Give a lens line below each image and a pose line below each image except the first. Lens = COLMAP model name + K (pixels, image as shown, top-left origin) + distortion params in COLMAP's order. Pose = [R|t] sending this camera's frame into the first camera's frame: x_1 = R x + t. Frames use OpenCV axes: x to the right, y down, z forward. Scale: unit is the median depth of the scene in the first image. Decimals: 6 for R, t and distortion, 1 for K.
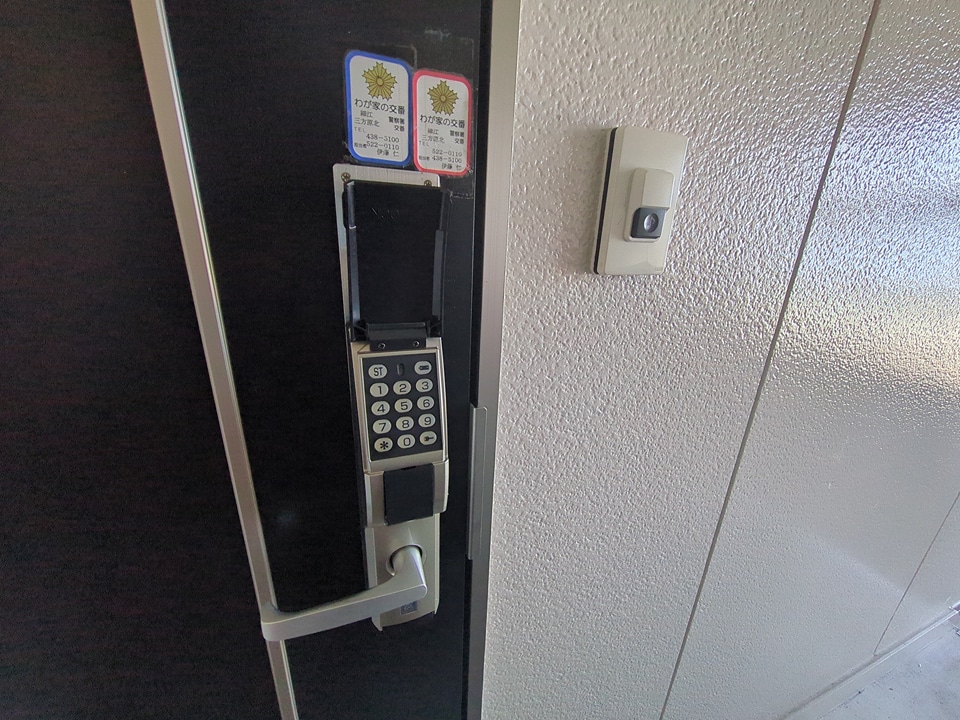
lens RADIAL K [[380.9, 0, 484.1], [0, 380.9, 355.8], [0, 0, 1]] dist [-0.002279, 0.000037]
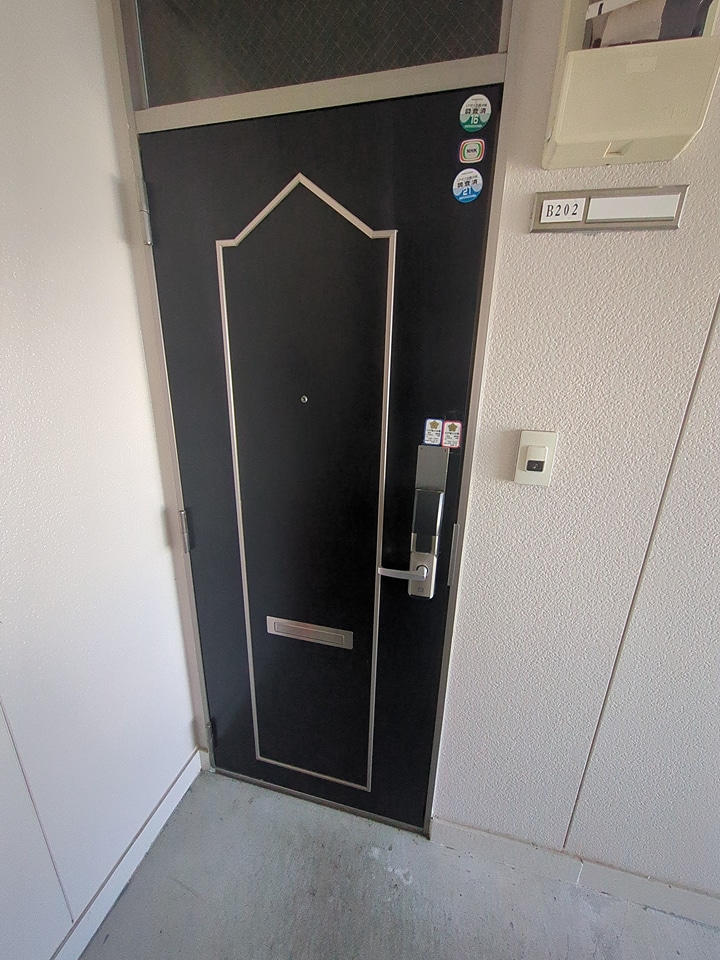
lens RADIAL K [[380.9, 0, 360.1], [0, 380.9, 477.9], [0, 0, 1]] dist [-0.002279, 0.000037]
pose [[0.820933, 0.150598, -0.550808, 1.105753], [-0.171292, 0.985120, 0.014049, -0.141187], [0.544728, 0.082816, 0.834514, -2.145091]]
